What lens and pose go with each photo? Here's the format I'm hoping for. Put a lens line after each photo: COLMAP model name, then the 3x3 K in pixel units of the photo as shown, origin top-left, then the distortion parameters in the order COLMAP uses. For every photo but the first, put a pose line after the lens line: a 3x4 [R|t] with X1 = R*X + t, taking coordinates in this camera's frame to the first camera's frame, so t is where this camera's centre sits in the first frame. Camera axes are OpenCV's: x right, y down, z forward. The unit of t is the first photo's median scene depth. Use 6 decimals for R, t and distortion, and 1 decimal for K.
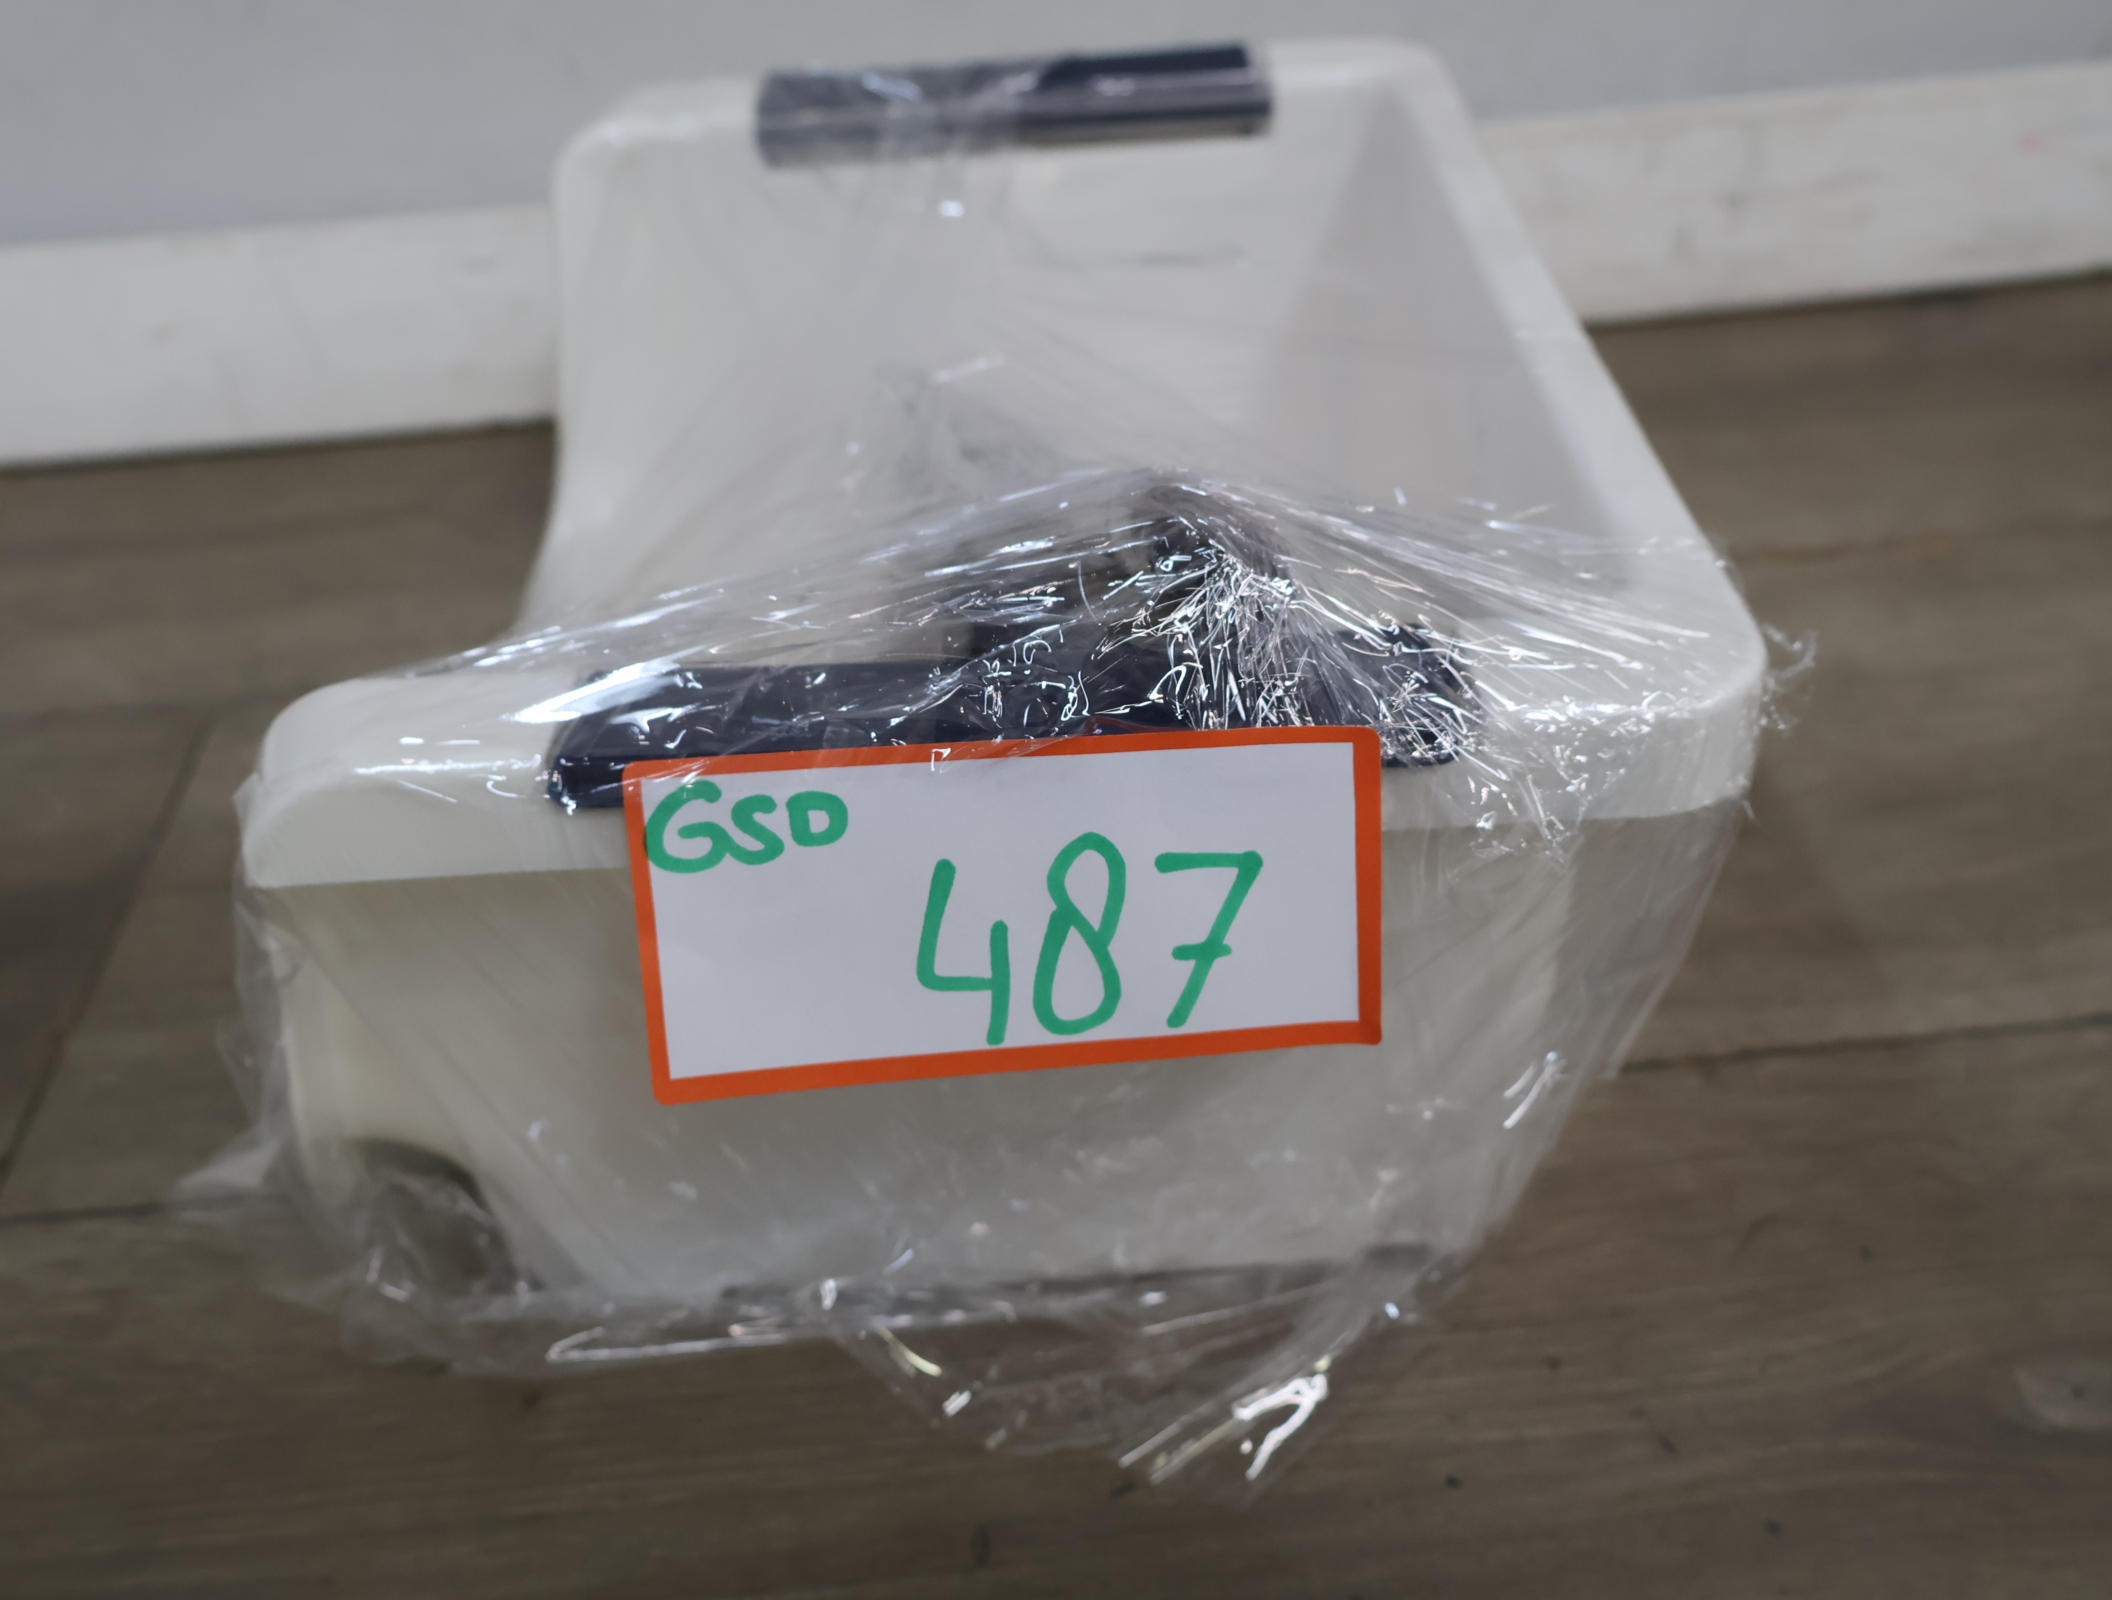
lens RADIAL K [[2133.4, 0, 1041.7], [0, 2133.4, 847.4], [0, 0, 1]] dist [0.013735, 0.000000]
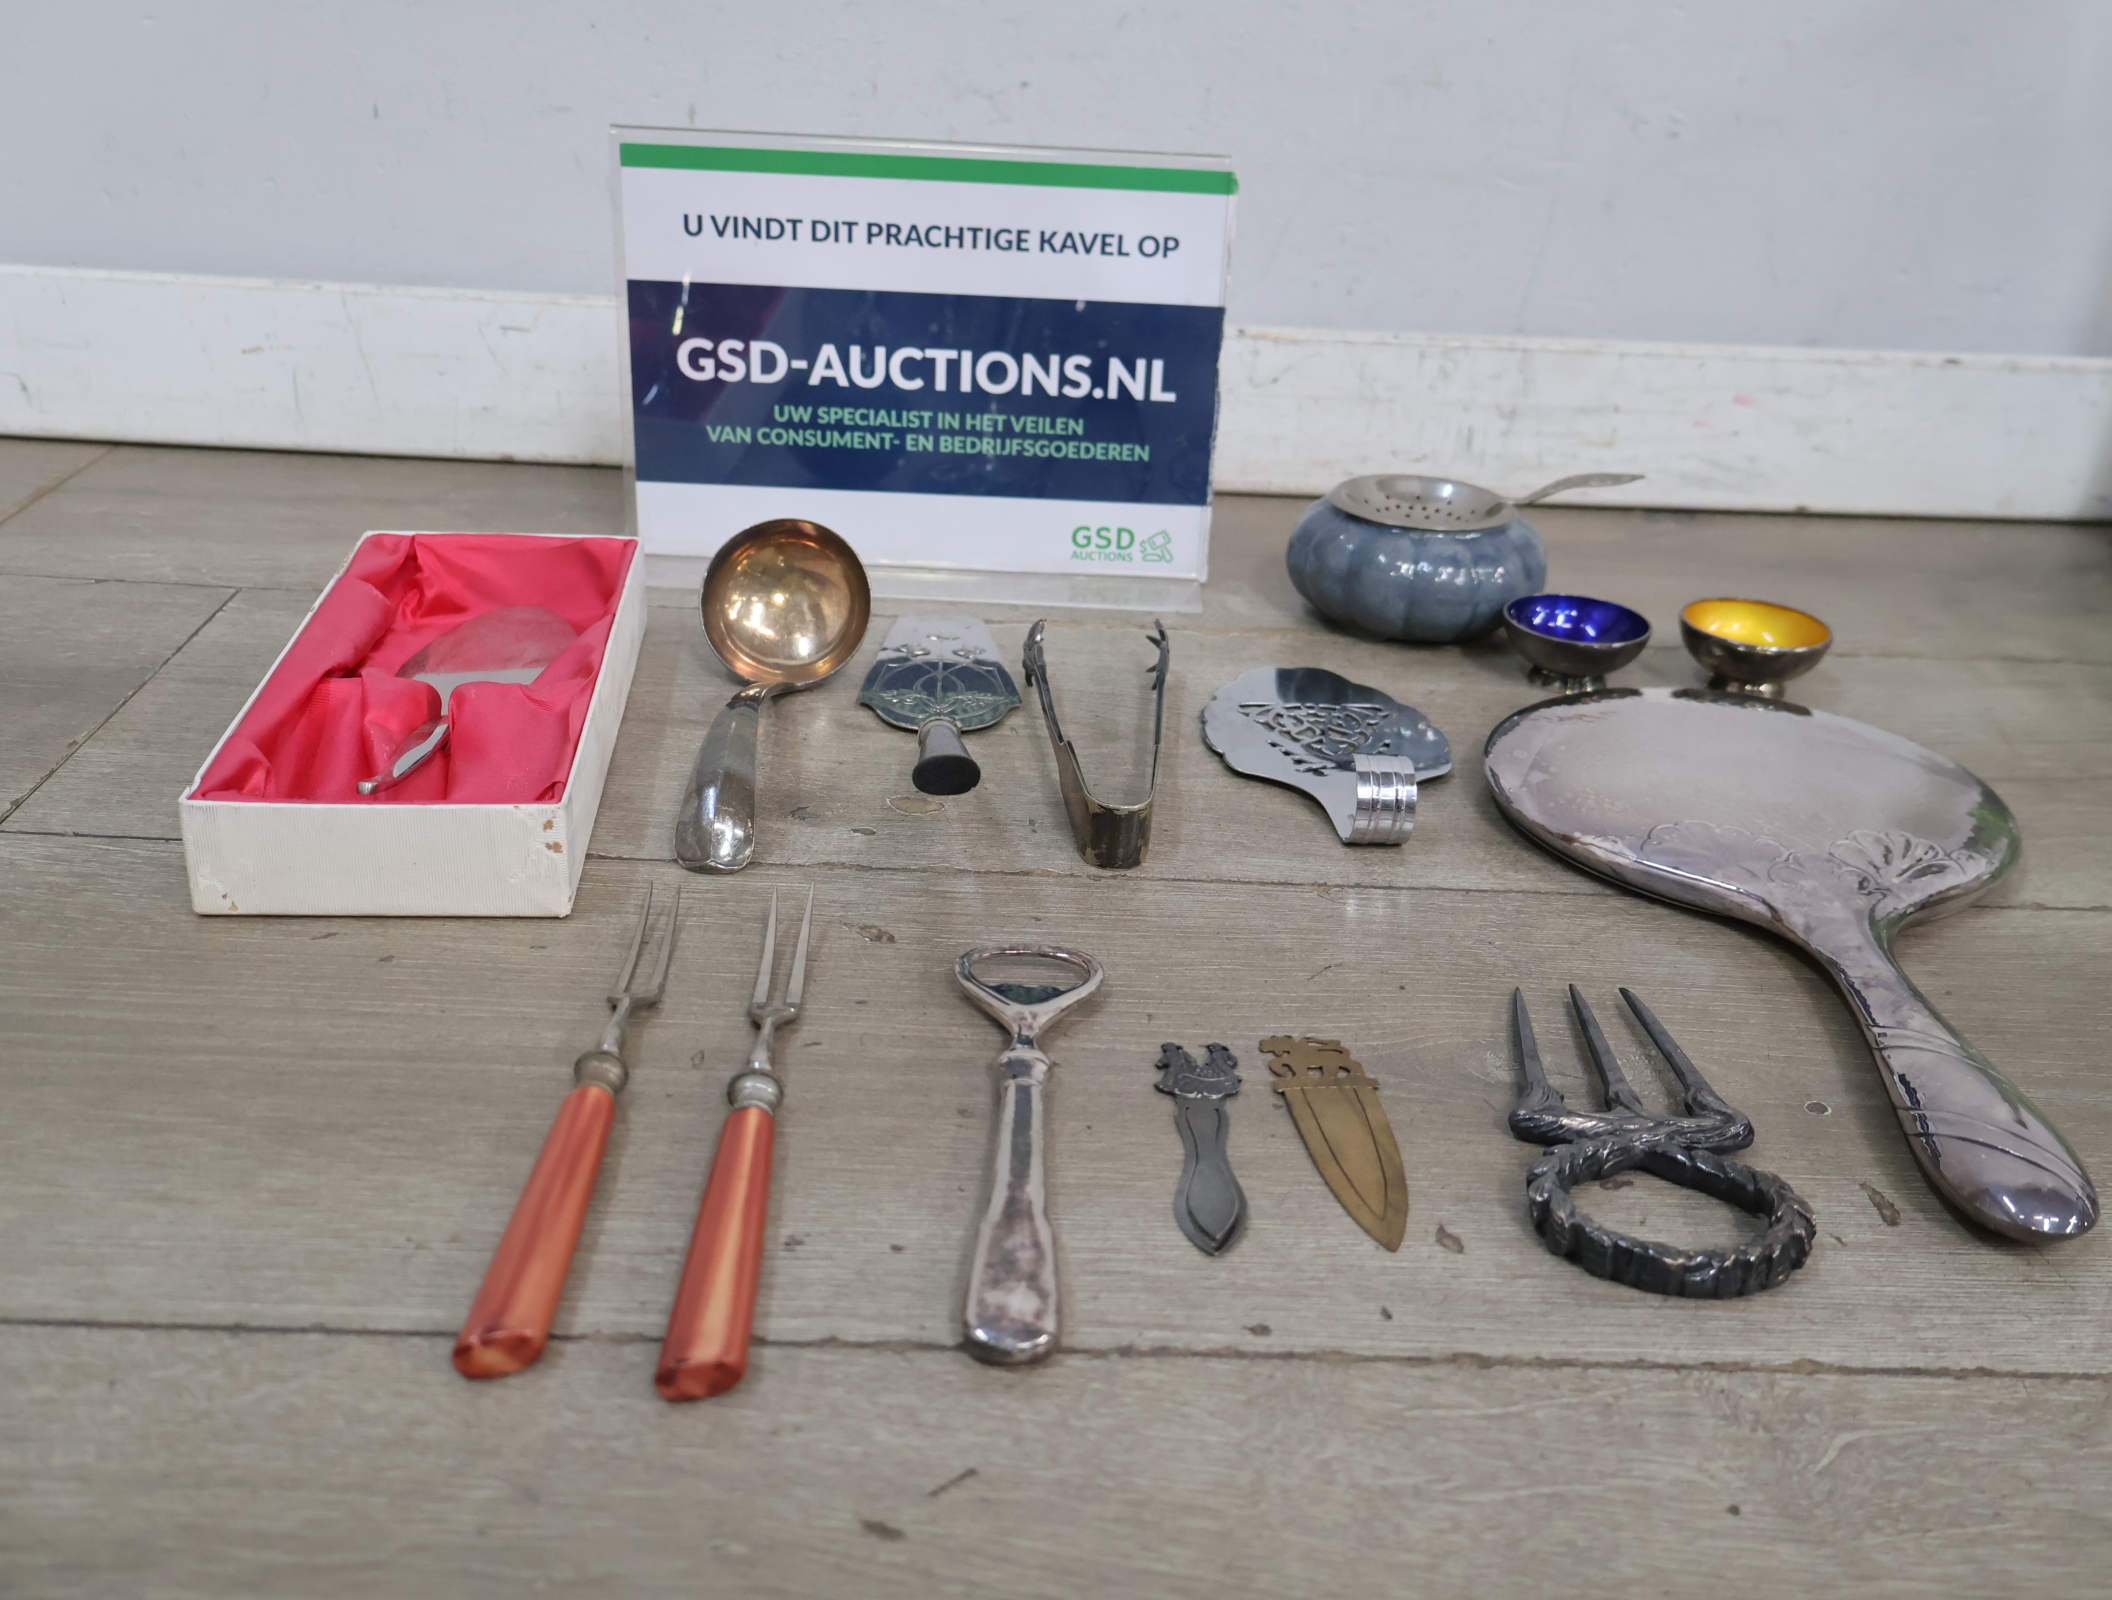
lens RADIAL K [[2133.4, 0, 1042.1], [0, 2133.4, 805.0], [0, 0, 1]] dist [0.013735, 0.000000]
pose [[0.991608, 0.129076, -0.007263, 0.171475], [-0.127813, 0.970366, -0.205068, 0.410797], [-0.019421, 0.204276, 0.978721, -0.343377]]
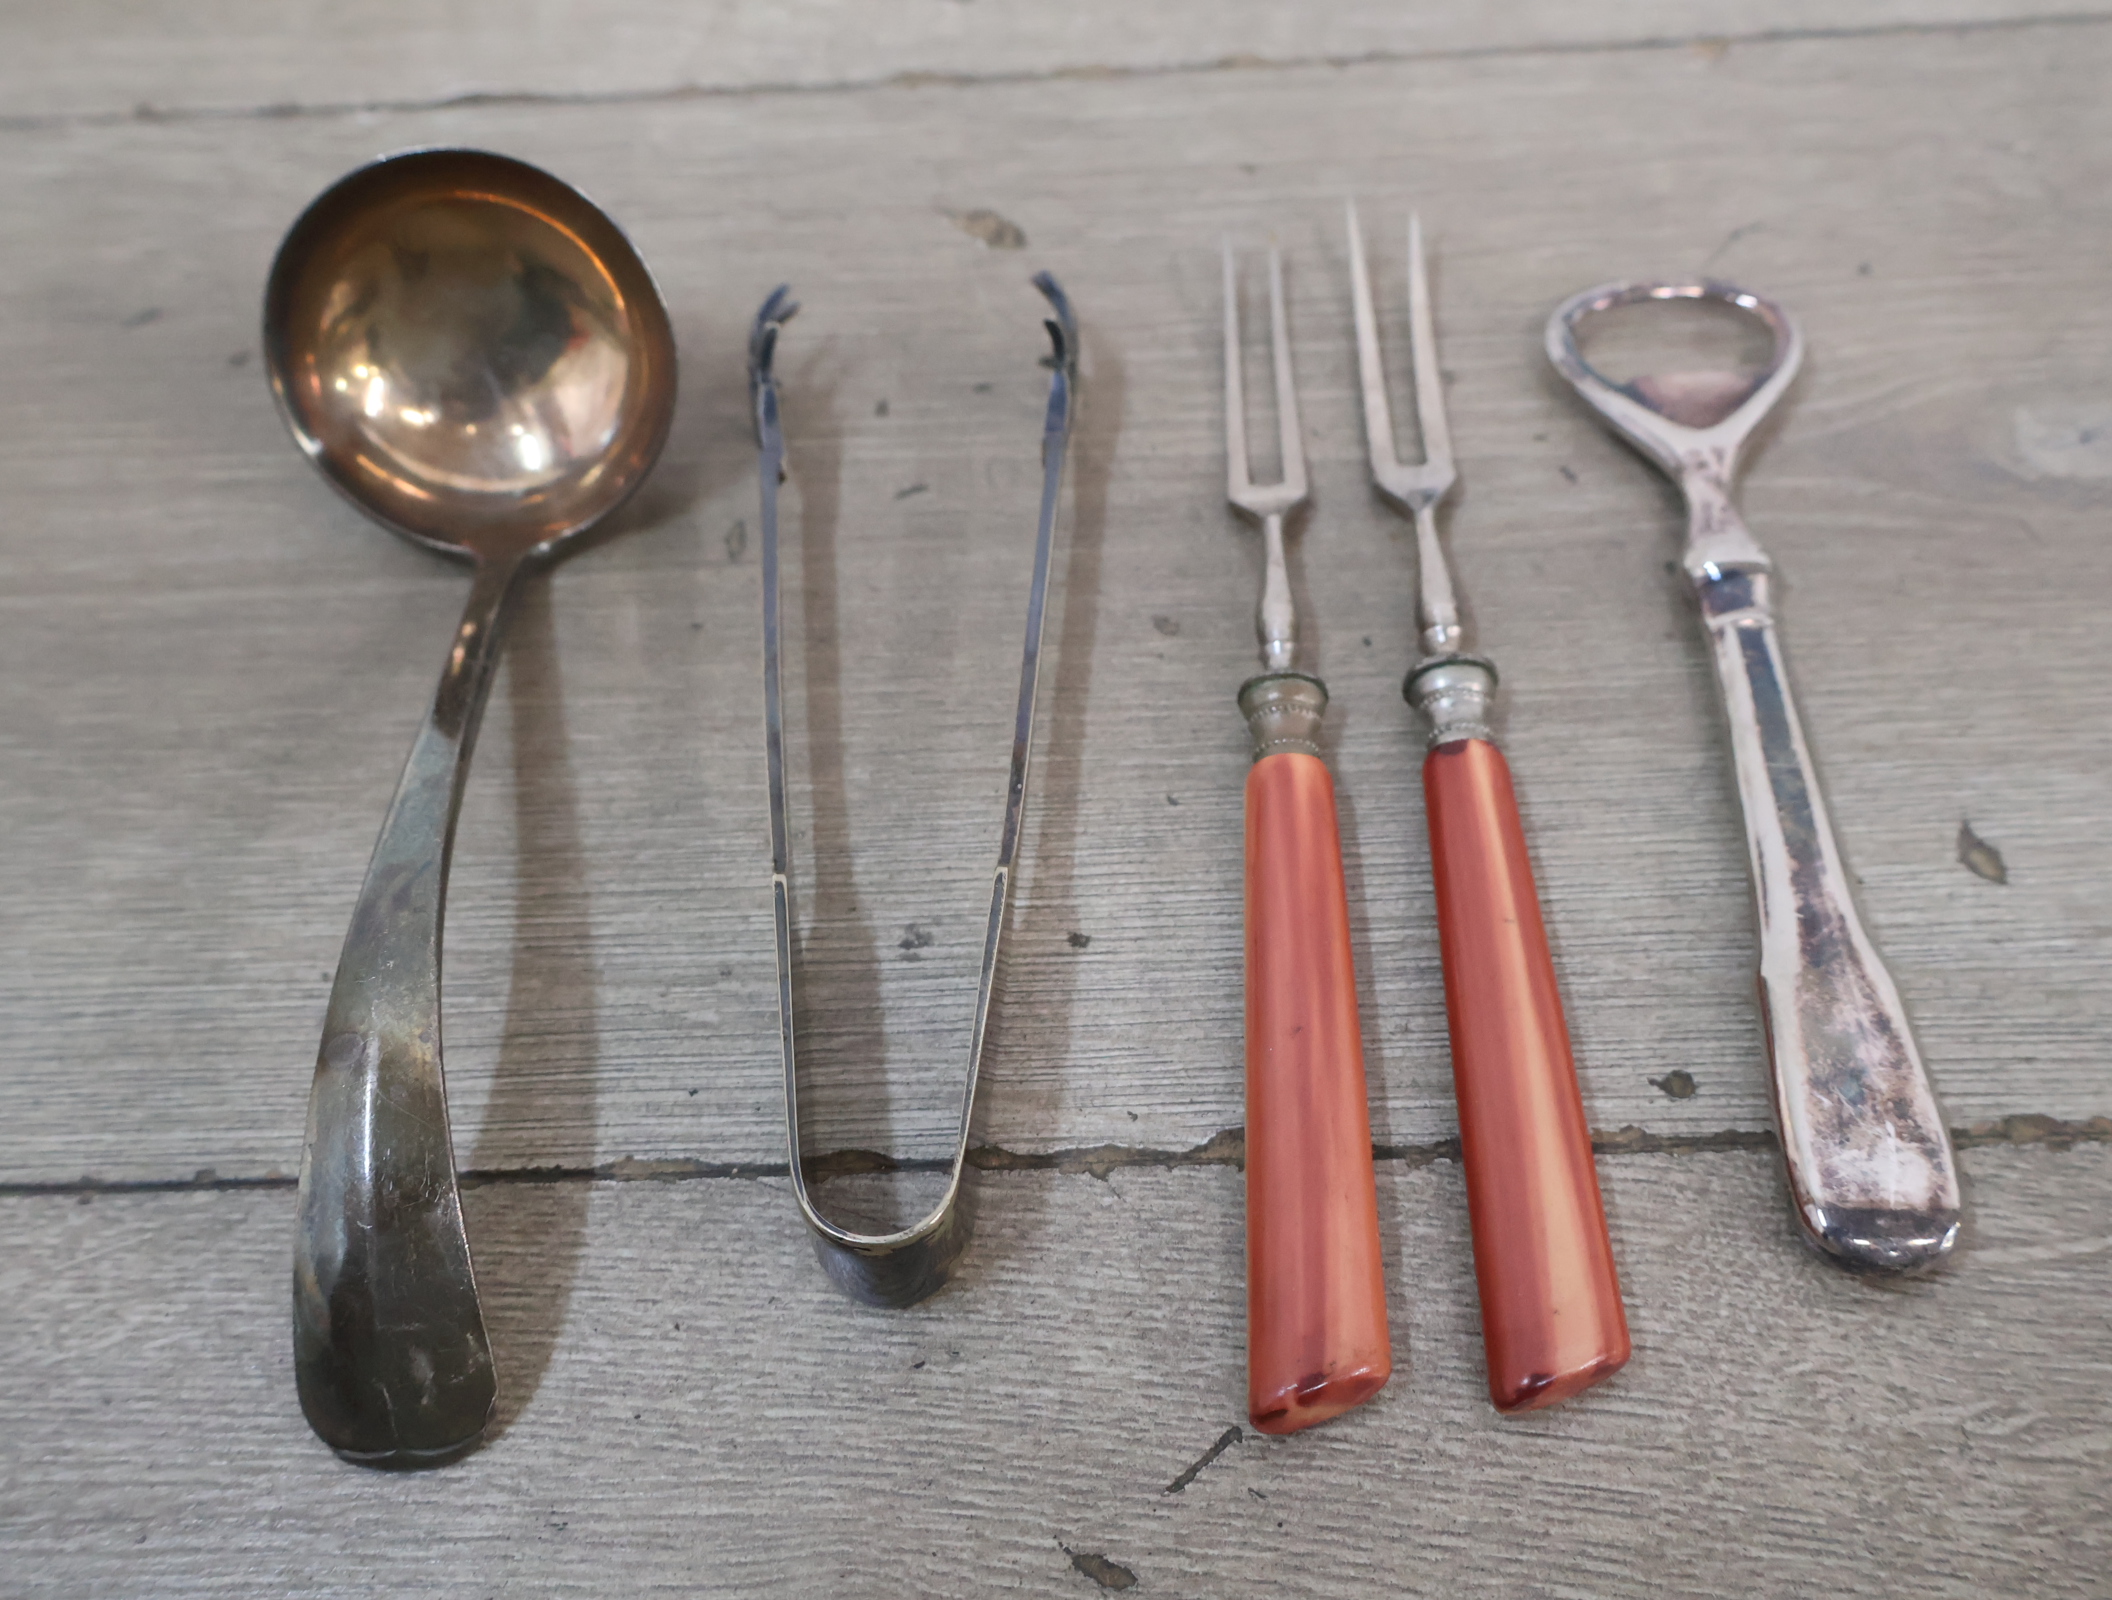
lens RADIAL K [[2133.4, 0, 1034.3], [0, 2133.4, 823.1], [0, 0, 1]] dist [0.013735, 0.000000]
pose [[0.997488, 0.062441, -0.033463, 0.122855], [-0.046793, 0.935375, 0.350548, 0.125988], [0.053189, -0.348101, 0.935947, 0.169520]]
